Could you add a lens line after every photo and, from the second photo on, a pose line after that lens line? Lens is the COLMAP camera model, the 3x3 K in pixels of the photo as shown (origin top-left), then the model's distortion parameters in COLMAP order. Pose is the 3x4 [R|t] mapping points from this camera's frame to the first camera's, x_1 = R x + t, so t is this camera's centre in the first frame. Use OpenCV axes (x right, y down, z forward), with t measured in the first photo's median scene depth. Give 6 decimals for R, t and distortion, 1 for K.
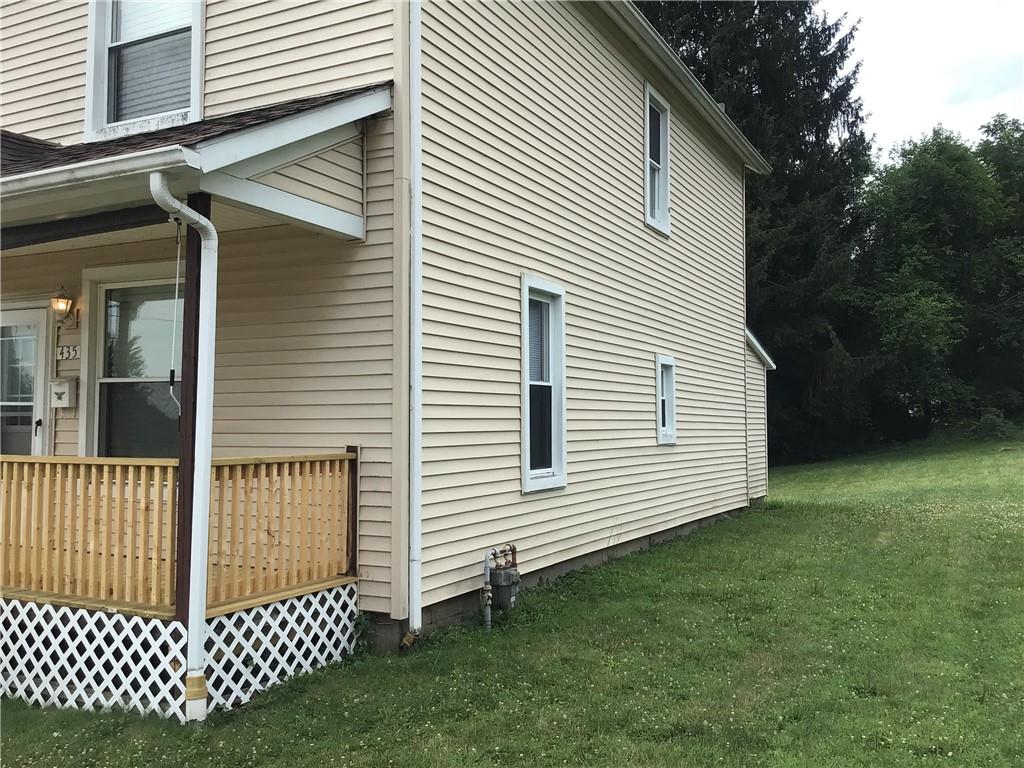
lens RADIAL K [[922.7, 0, 518.5], [0, 922.7, 377.4], [0, 0, 1]] dist [0.084625, -0.163962]
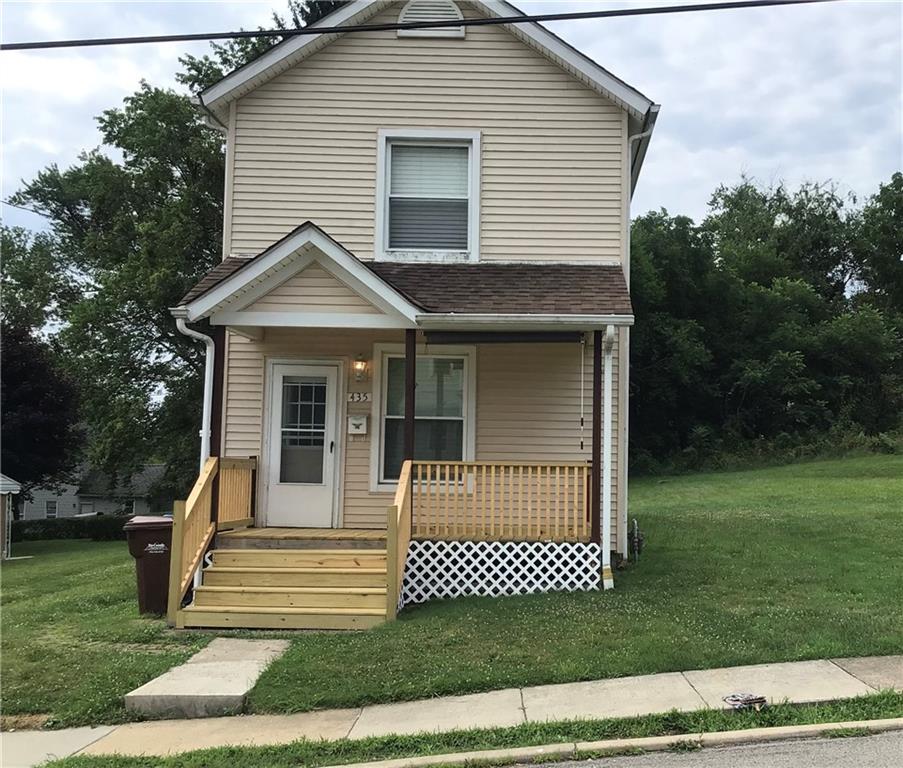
lens RADIAL K [[1258.3, 0, 452.7], [0, 1258.3, 382.2], [0, 0, 1]] dist [0.031325, 0.000000]
pose [[0.891774, 0.044009, 0.450336, -1.643159], [-0.036255, 0.999009, -0.025834, -0.005336], [-0.451026, 0.006711, 0.892485, -1.140457]]
